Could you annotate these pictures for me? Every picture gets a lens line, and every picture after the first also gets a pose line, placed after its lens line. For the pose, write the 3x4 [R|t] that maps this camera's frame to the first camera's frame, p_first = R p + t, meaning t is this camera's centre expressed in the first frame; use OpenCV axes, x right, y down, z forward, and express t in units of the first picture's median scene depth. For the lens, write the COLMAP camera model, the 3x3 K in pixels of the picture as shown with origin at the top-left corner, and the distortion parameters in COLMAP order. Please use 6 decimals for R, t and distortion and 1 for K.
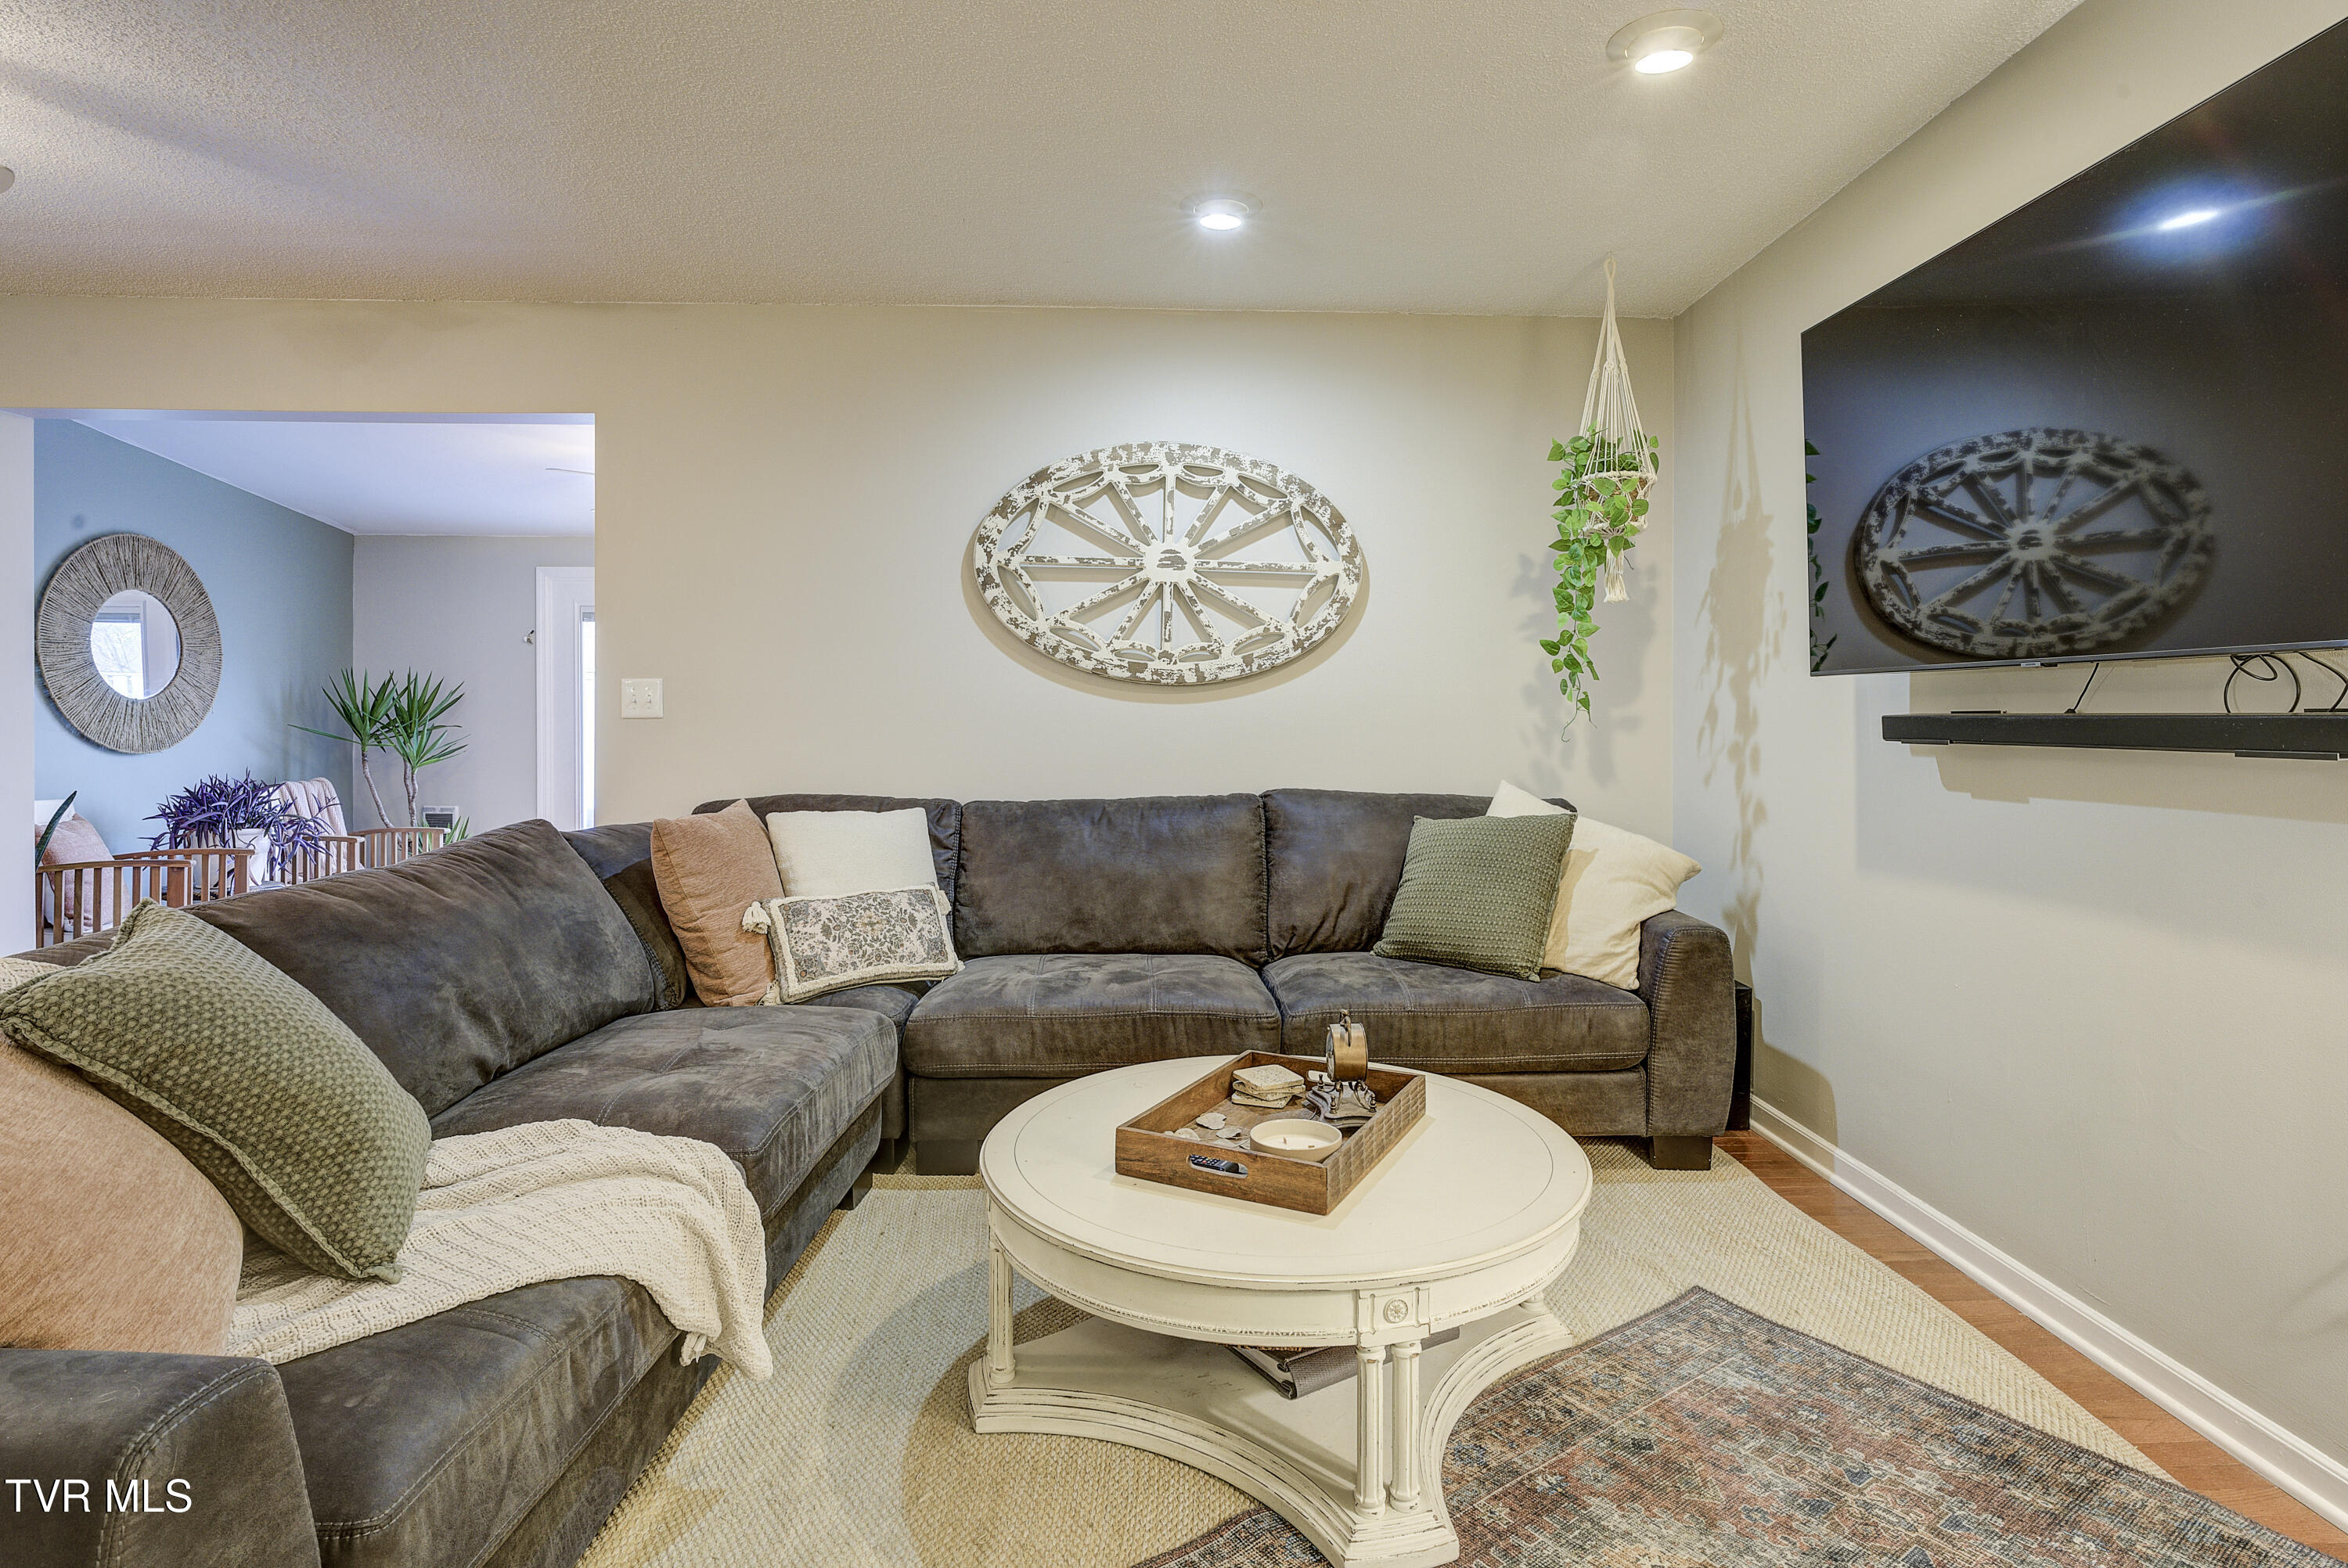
lens RADIAL K [[1164.3, 0, 1171.4], [0, 1164.3, 723.0], [0, 0, 1]] dist [-0.010108, -0.000916]
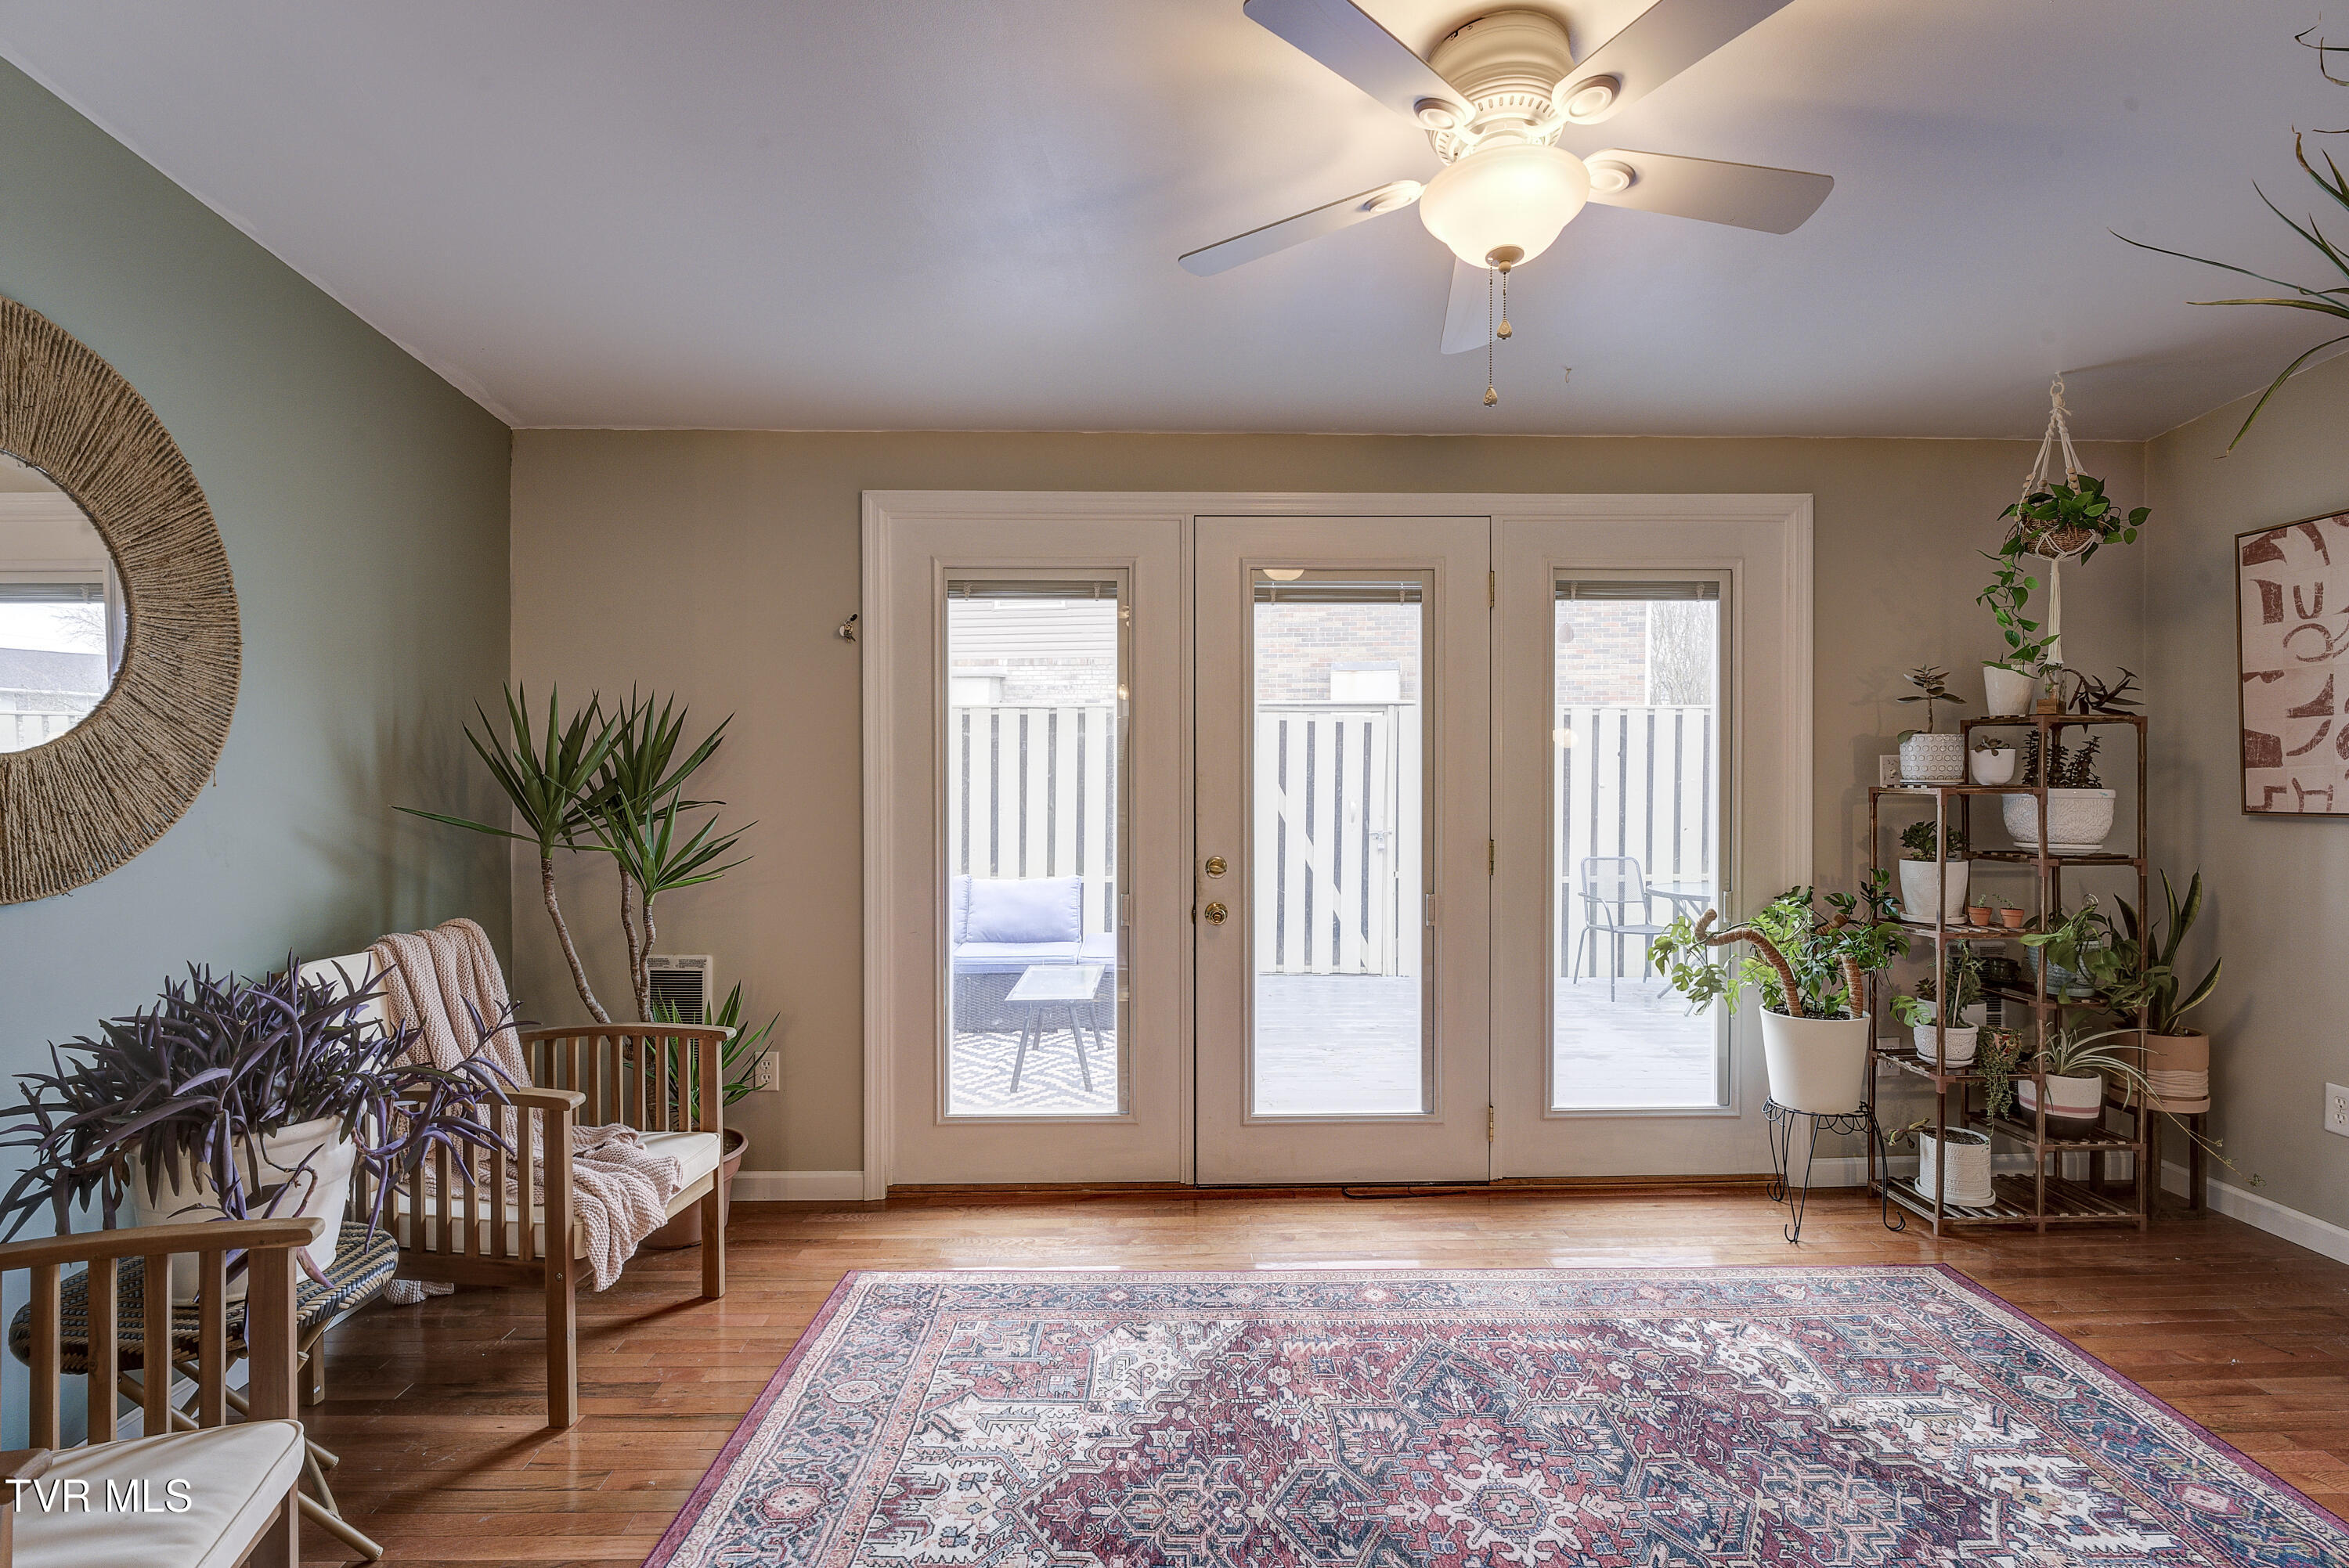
lens RADIAL K [[1096.6, 0, 1165.2], [0, 1096.6, 775.5], [0, 0, 1]] dist [-0.017212, -0.000508]
pose [[0.999806, 0.000631, -0.019674, -0.730890], [-0.000453, 0.999959, 0.009066, -0.023312], [0.019679, -0.009055, 0.999765, 0.938265]]
